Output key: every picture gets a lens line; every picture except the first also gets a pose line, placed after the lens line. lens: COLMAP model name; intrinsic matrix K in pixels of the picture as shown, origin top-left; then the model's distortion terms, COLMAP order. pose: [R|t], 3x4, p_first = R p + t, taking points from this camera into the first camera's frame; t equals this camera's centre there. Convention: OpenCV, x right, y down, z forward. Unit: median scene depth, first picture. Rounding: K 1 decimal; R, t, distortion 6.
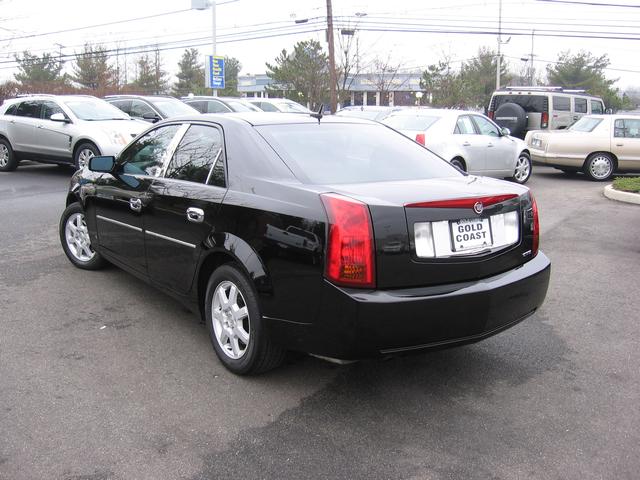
lens RADIAL K [[662.4, 0, 320.0], [0, 662.4, 240.0], [0, 0, 1]] dist [-0.119921, 0.040852]
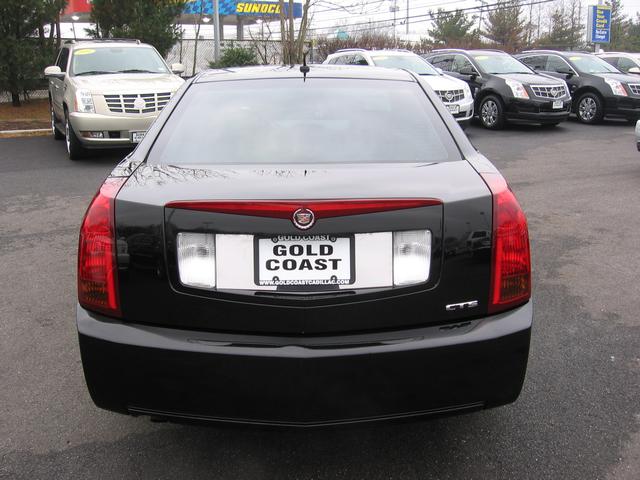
lens RADIAL K [[662.4, 0, 320.0], [0, 662.4, 240.0], [0, 0, 1]] dist [-0.119921, 0.040852]
pose [[0.820404, 0.127936, -0.557287, 0.536958], [-0.091554, 0.991464, 0.092829, -0.079399], [0.564407, -0.025136, 0.825114, 0.464517]]
